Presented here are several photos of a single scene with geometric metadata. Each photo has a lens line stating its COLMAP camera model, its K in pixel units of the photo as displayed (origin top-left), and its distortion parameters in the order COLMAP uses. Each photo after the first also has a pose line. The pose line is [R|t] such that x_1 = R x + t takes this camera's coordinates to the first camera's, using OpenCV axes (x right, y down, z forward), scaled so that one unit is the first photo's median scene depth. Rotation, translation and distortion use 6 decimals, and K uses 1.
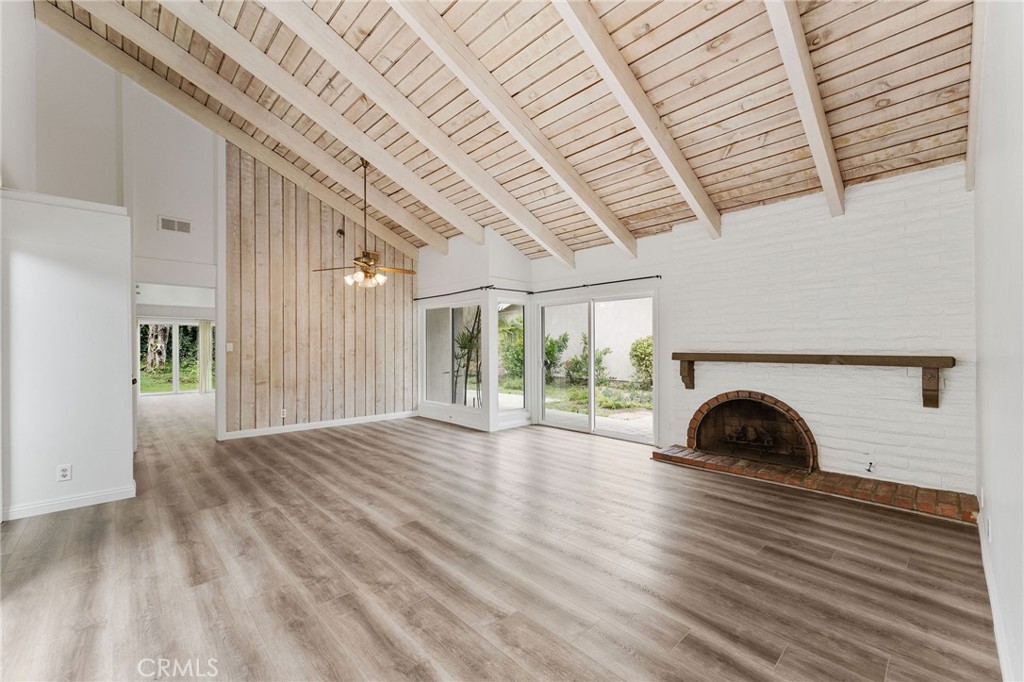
lens RADIAL K [[414.1, 0, 503.9], [0, 414.1, 347.4], [0, 0, 1]] dist [0.002475, -0.000937]
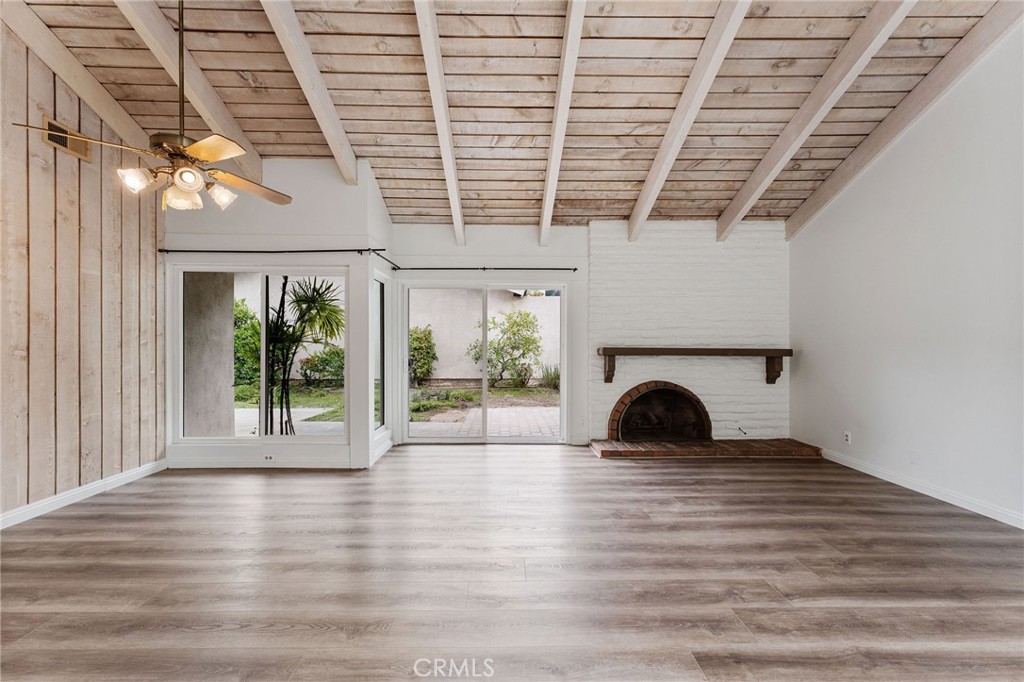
lens RADIAL K [[414.1, 0, 507.1], [0, 414.1, 343.4], [0, 0, 1]] dist [0.002475, -0.000937]
pose [[0.675481, -0.000694, 0.737377, -0.411378], [-0.003247, 0.999987, 0.003916, -0.000550], [-0.737370, -0.005039, 0.675470, 0.418790]]
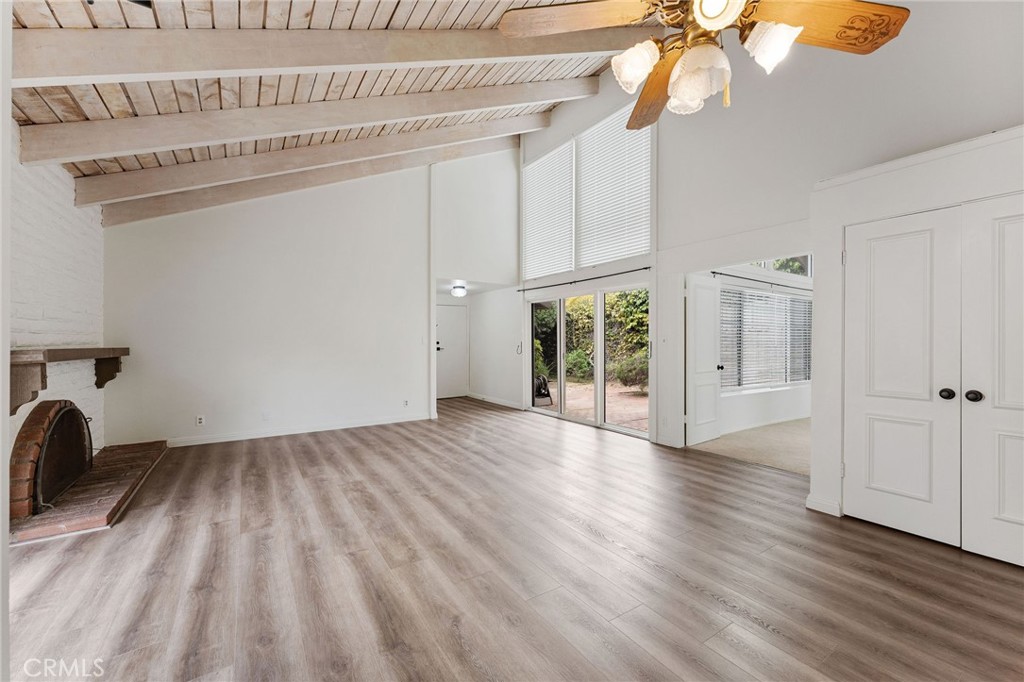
lens RADIAL K [[414.1, 0, 498.8], [0, 414.1, 343.6], [0, 0, 1]] dist [0.002475, -0.000937]
pose [[-0.979837, 0.003935, 0.199760, -0.256011], [0.004236, 0.999990, 0.001079, 0.005524], [-0.199754, 0.001904, -0.979844, 1.211125]]
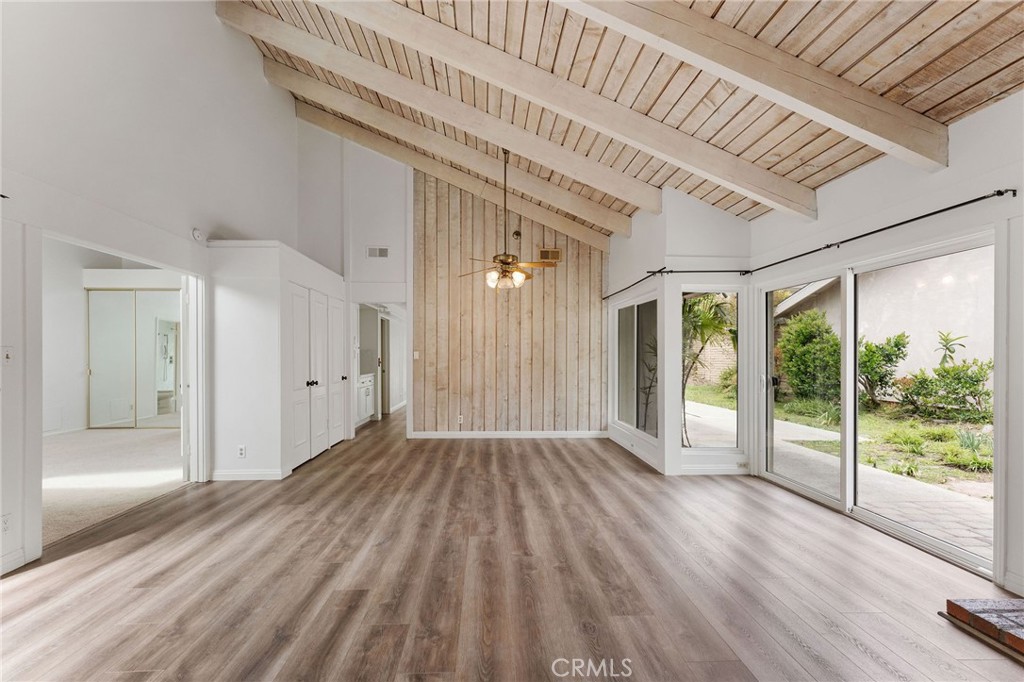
lens RADIAL K [[414.1, 0, 504.5], [0, 414.1, 358.0], [0, 0, 1]] dist [0.002475, -0.000937]
pose [[0.762761, 0.007039, -0.646642, 0.233411], [-0.002208, 0.999963, 0.008281, -0.002697], [0.646676, -0.004889, 0.762749, 0.306224]]
